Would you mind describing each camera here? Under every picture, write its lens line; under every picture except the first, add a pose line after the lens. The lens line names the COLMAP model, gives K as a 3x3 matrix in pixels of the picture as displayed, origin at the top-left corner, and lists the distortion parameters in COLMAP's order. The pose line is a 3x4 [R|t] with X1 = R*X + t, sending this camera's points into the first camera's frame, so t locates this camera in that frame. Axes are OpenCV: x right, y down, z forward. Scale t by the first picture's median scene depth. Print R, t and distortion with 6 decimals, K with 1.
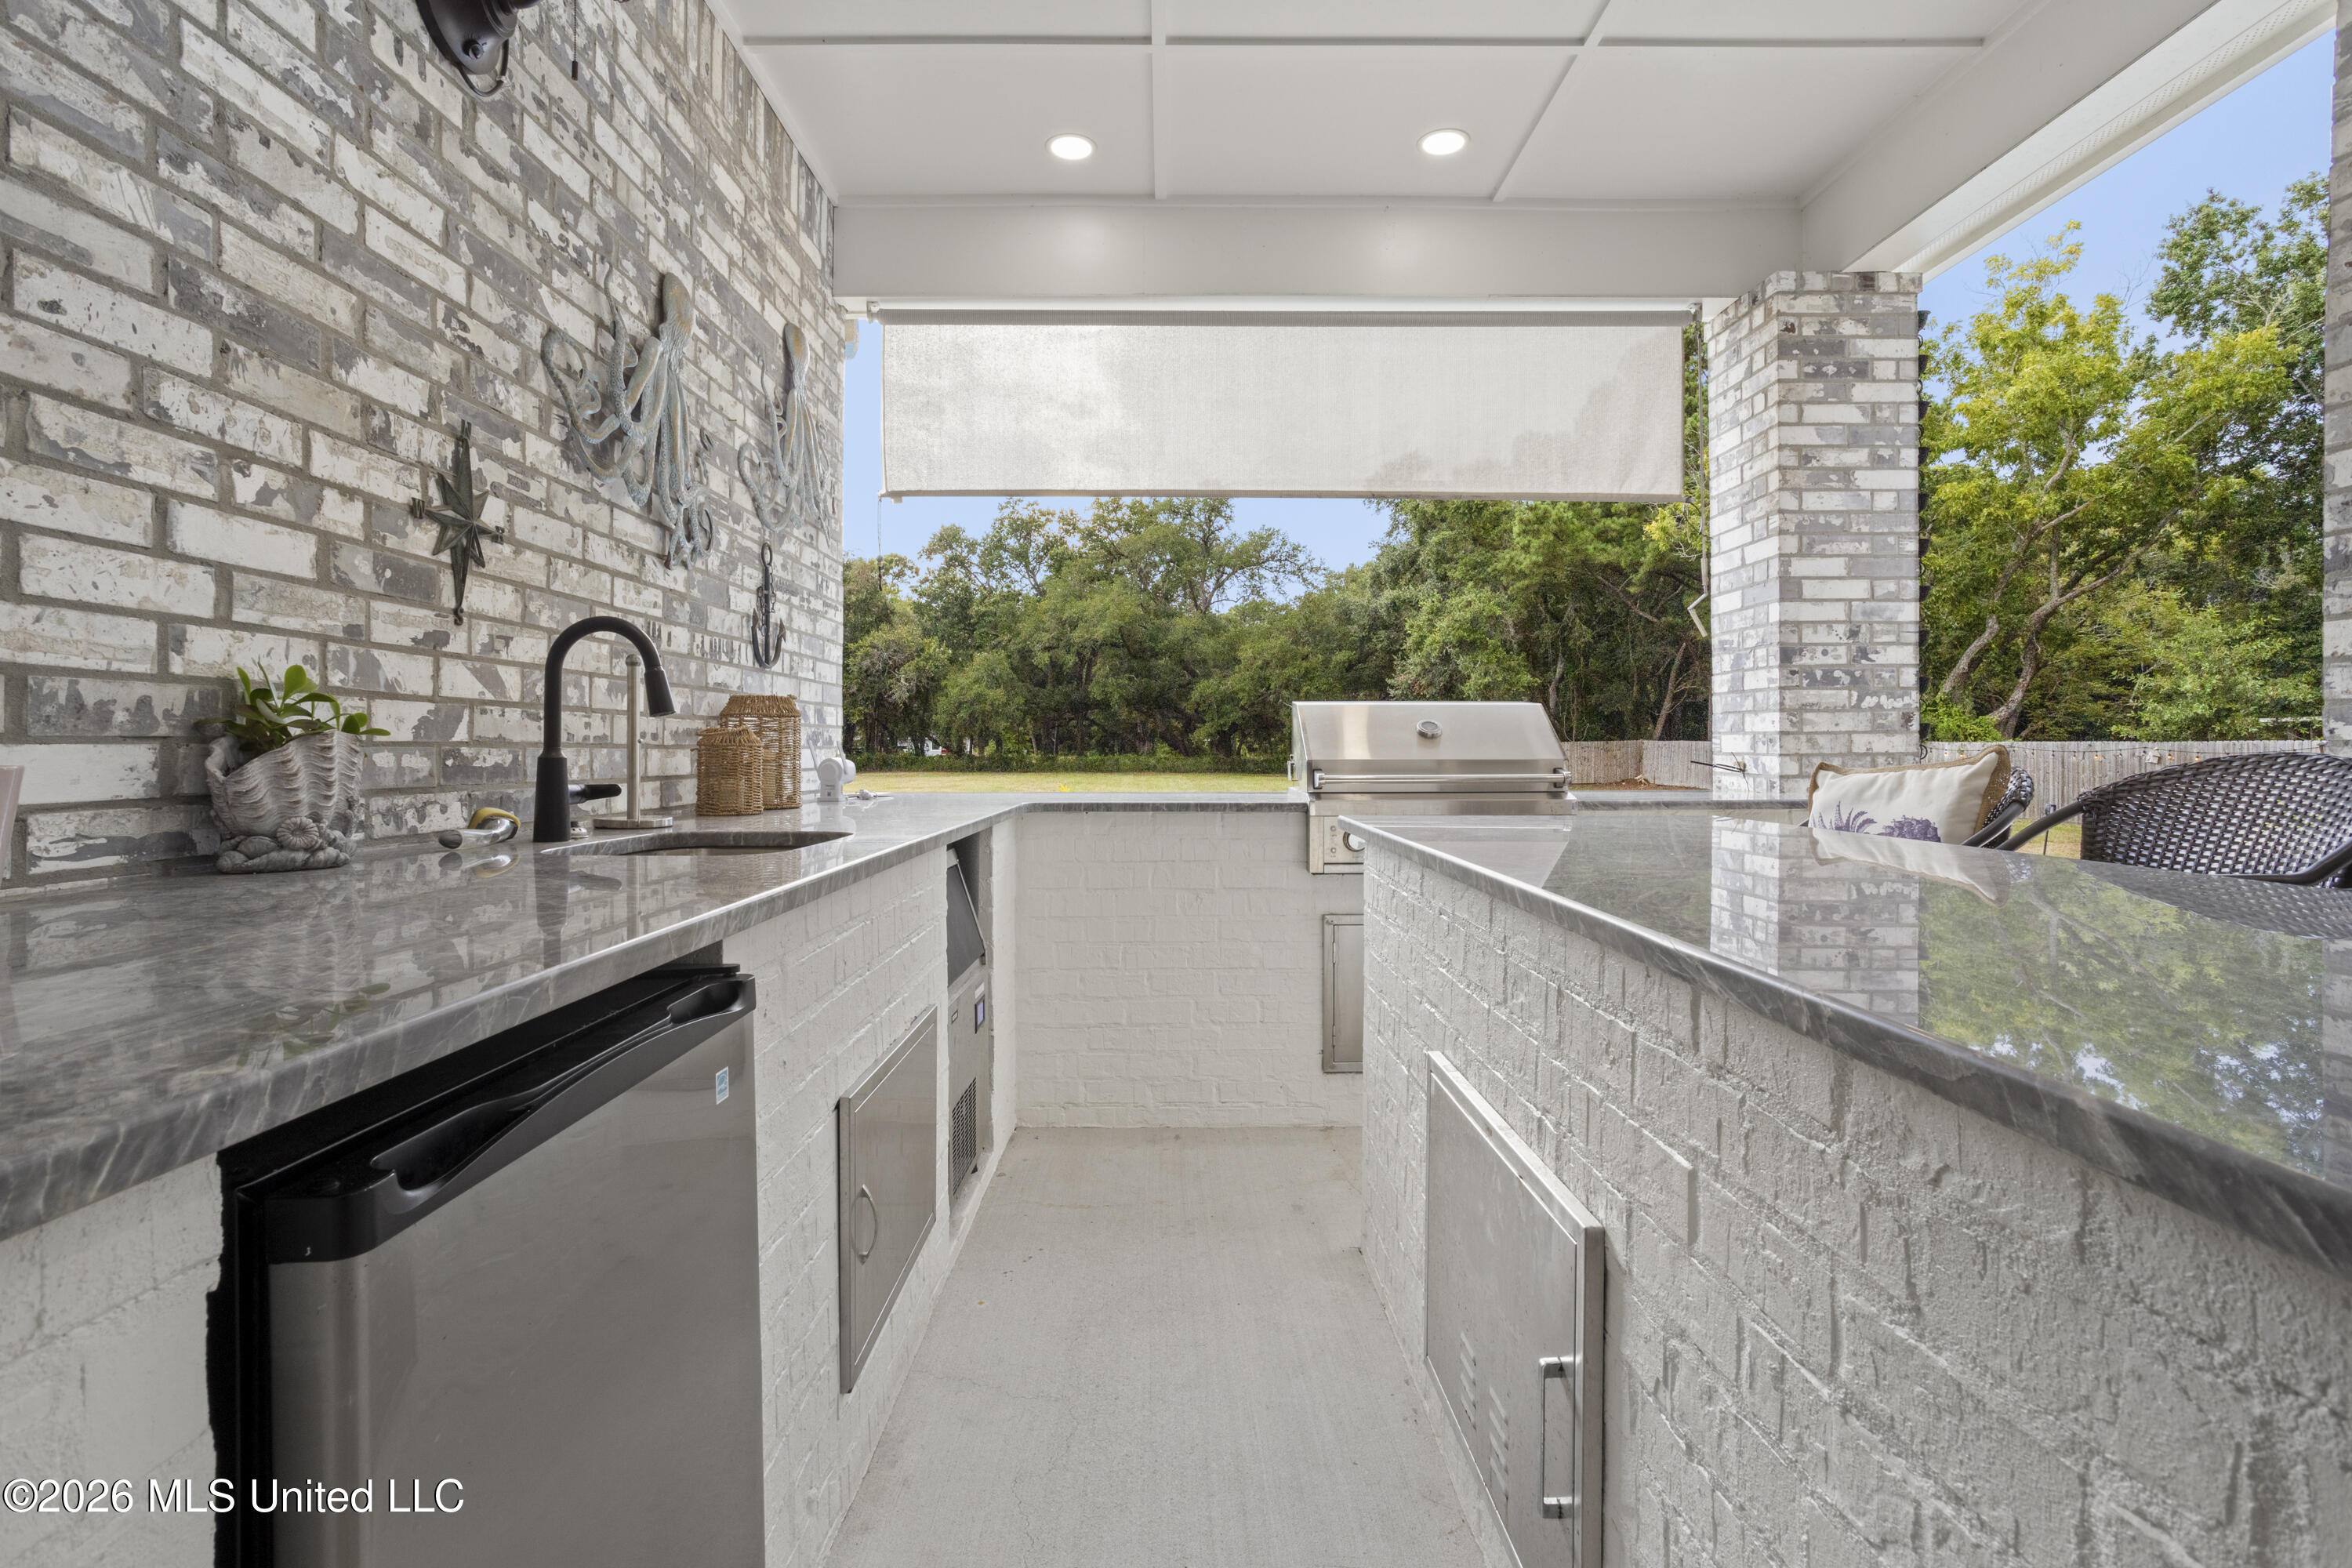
lens RADIAL K [[1134.6, 0, 1168.7], [0, 1134.6, 741.4], [0, 0, 1]] dist [-0.041698, 0.024256]
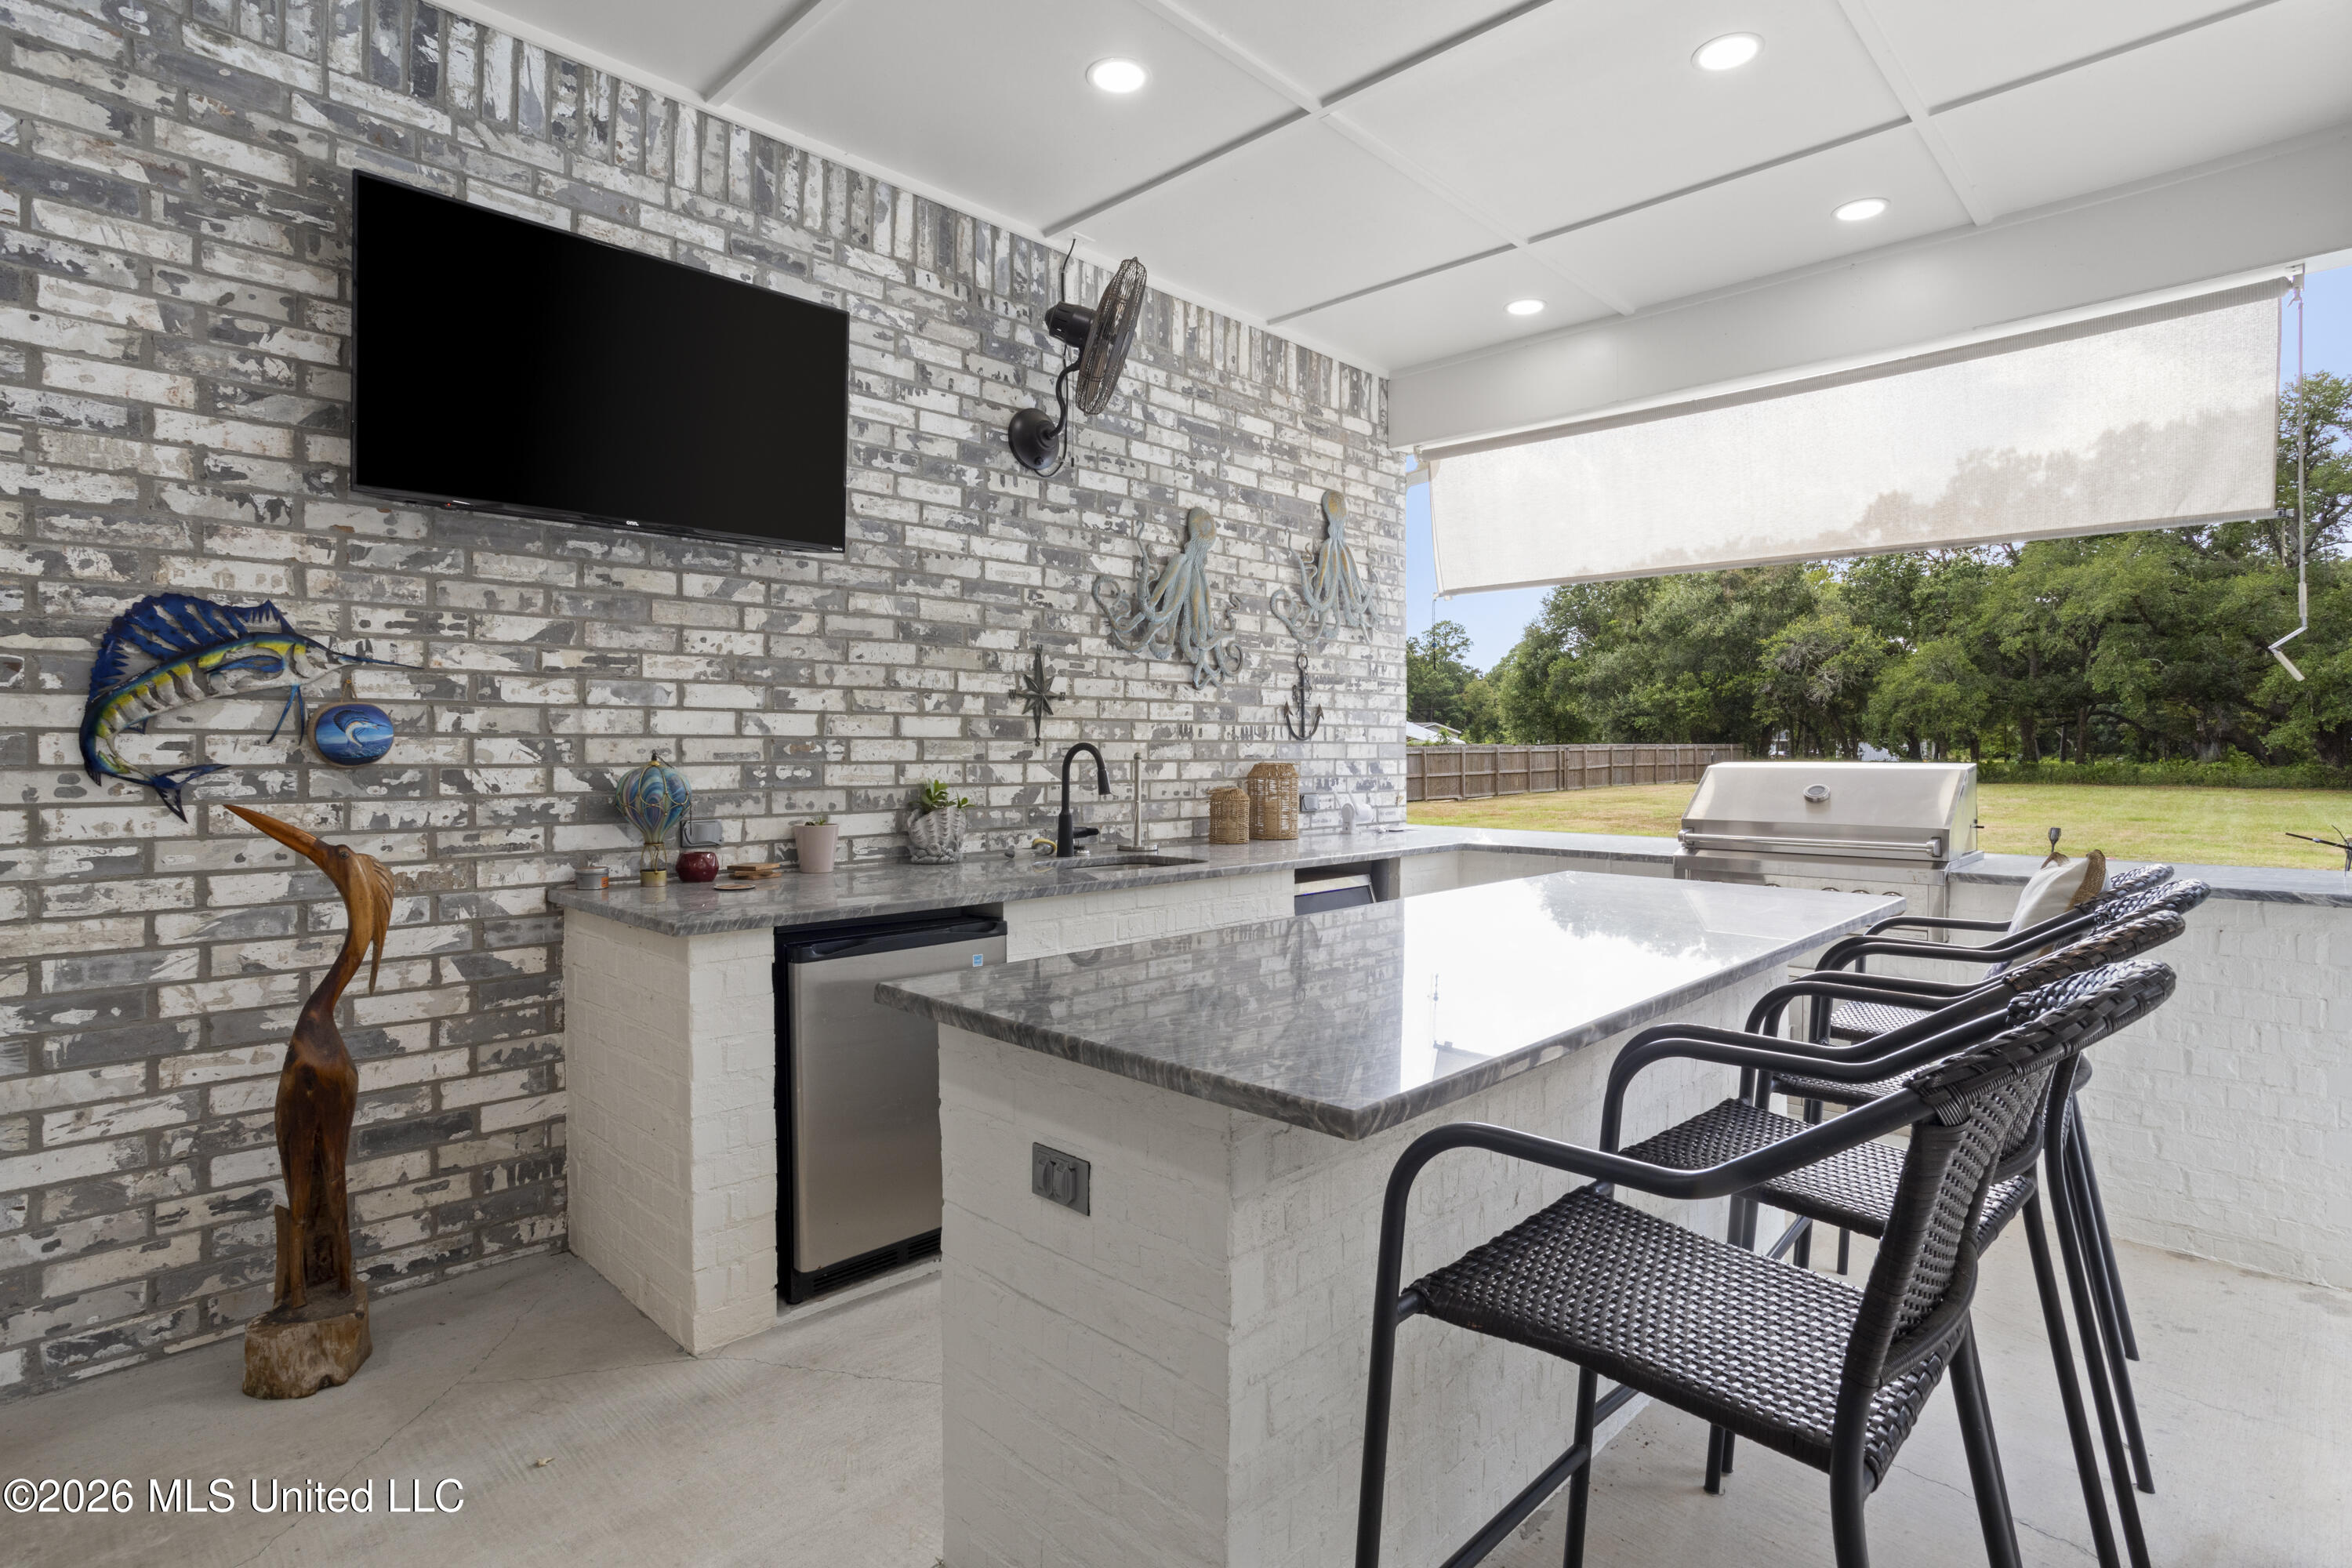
lens RADIAL K [[1174.3, 0, 1160.9], [0, 1174.3, 757.3], [0, 0, 1]] dist [-0.041641, 0.021070]
pose [[0.709541, 0.006143, -0.704637, 0.927022], [0.003335, 0.999922, 0.012076, -0.099077], [0.704656, -0.010918, 0.709465, -0.318268]]
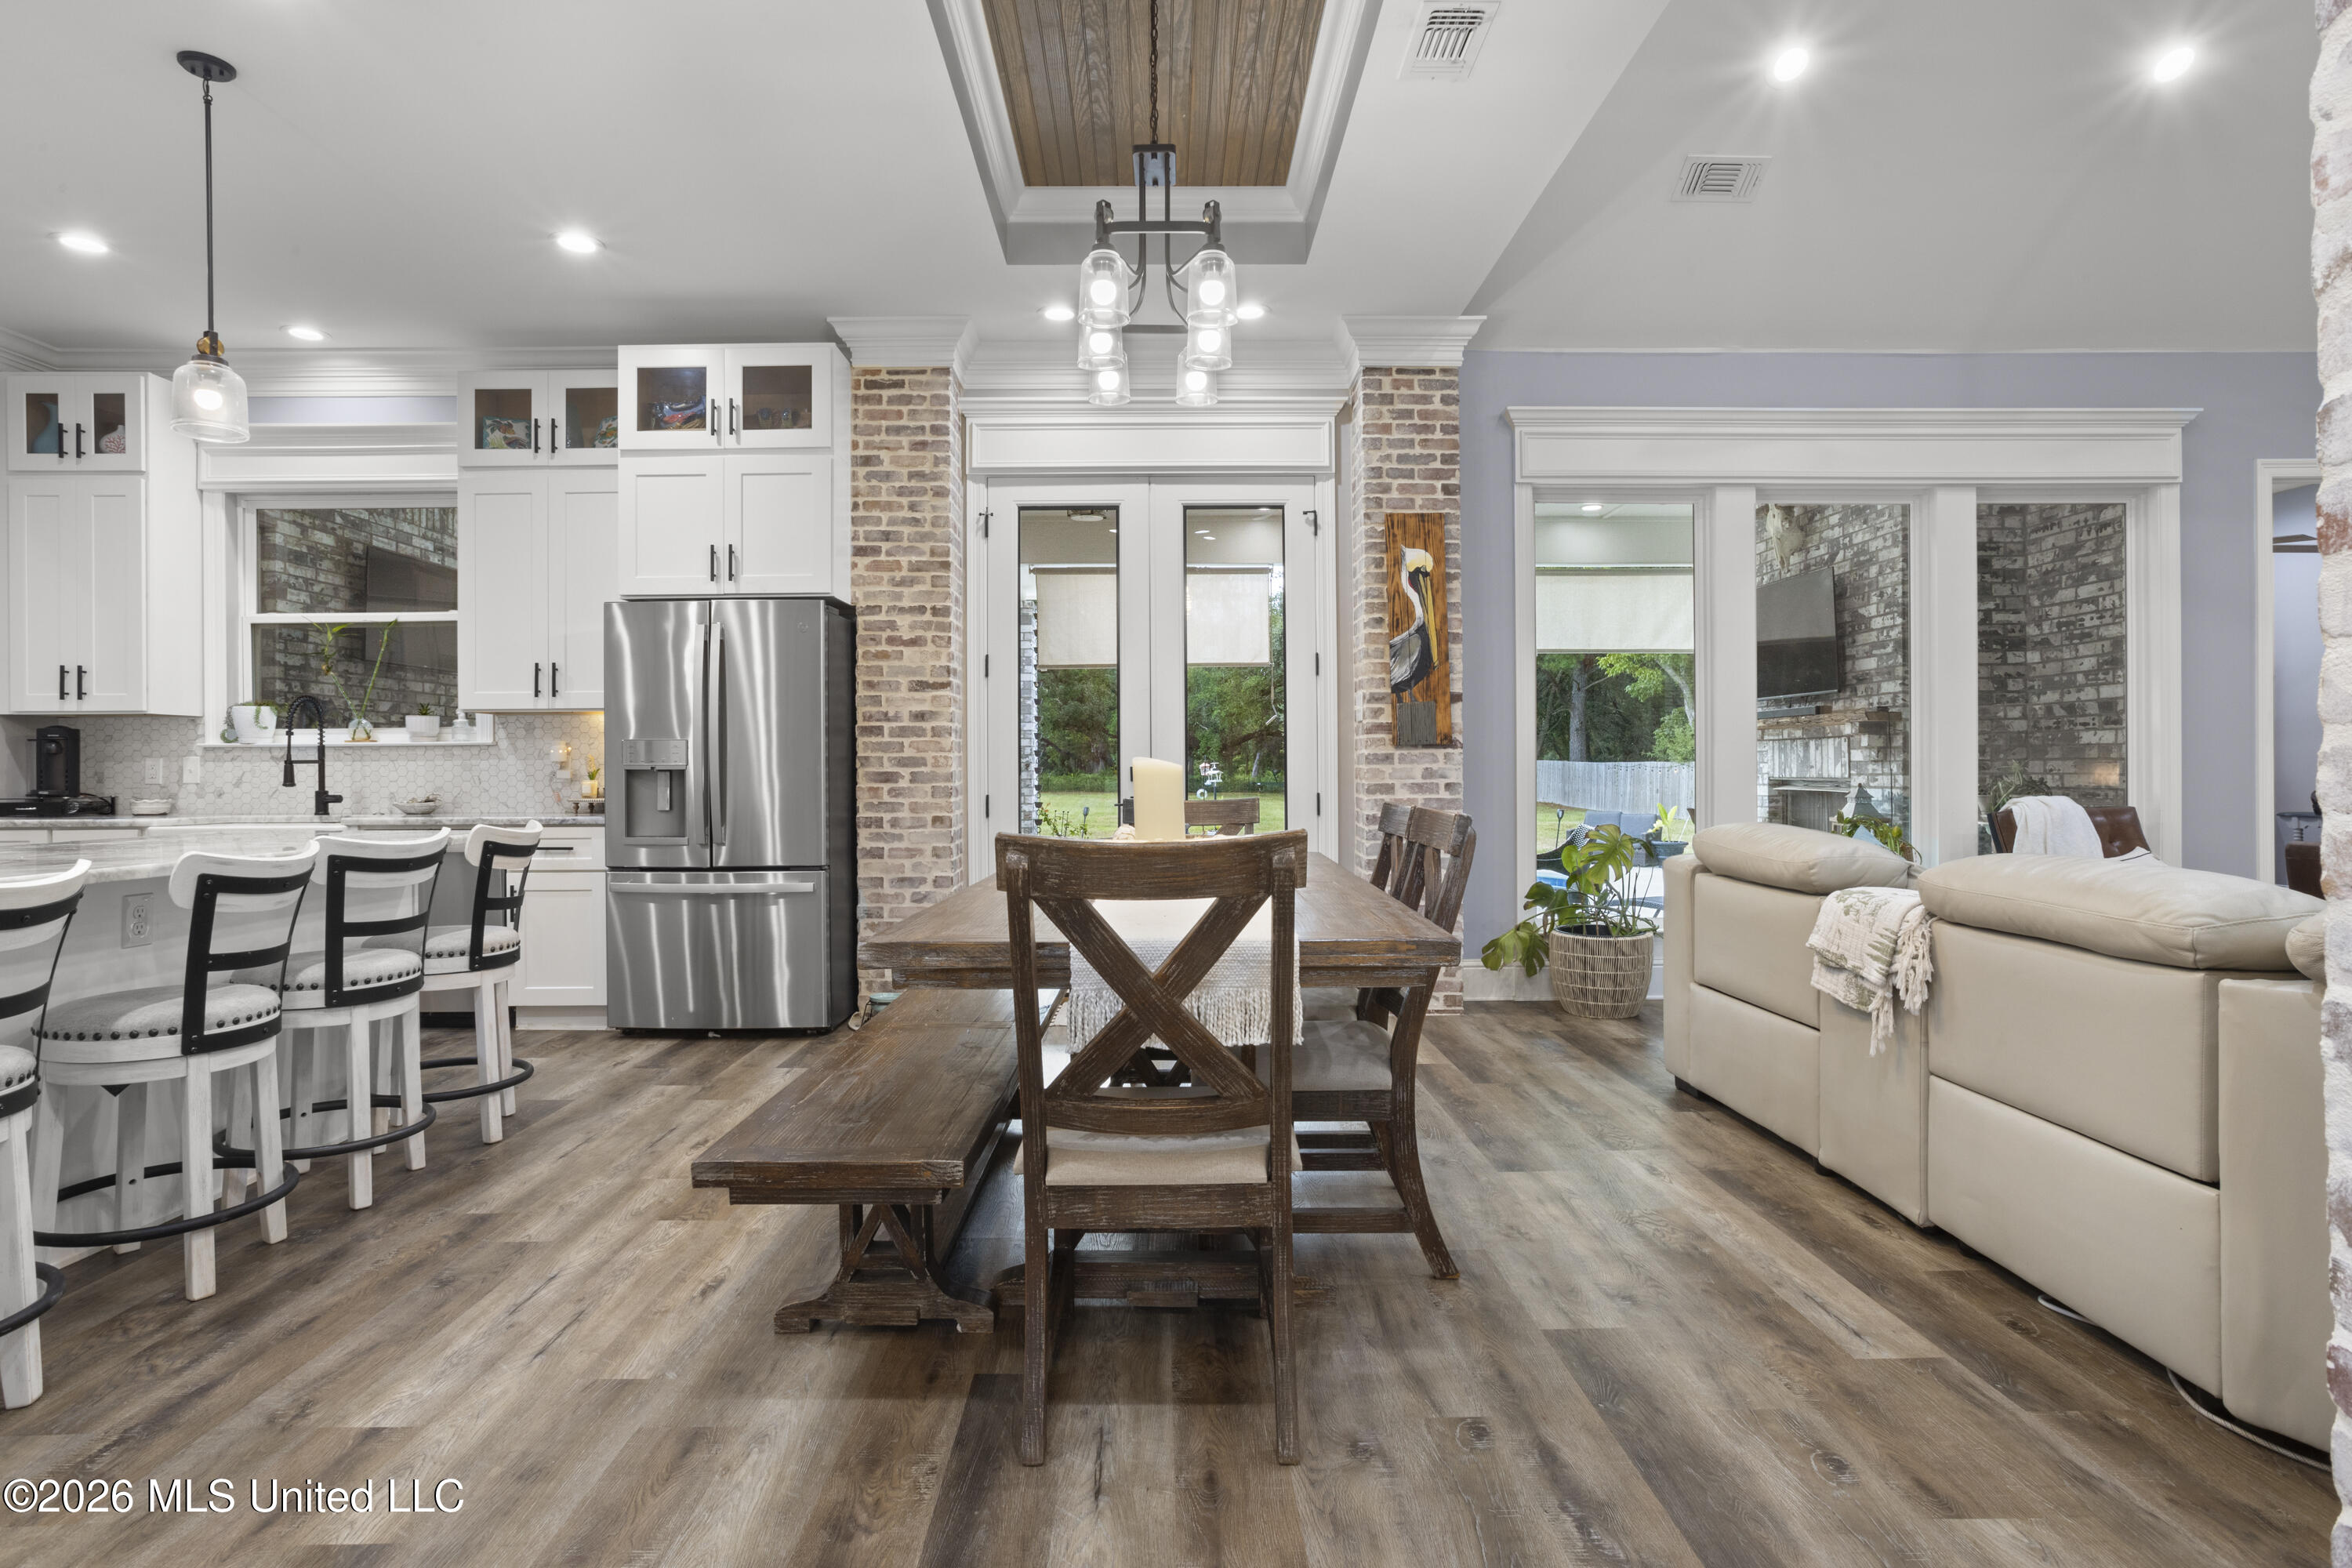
lens RADIAL K [[1185.9, 0, 1153.8], [0, 1185.9, 774.4], [0, 0, 1]] dist [-0.041309, 0.021313]
pose [[0.999841, -0.004675, -0.017211, 1.838661], [0.004938, 0.999871, 0.015309, -0.071540], [0.017138, -0.015391, 0.999735, -3.441979]]
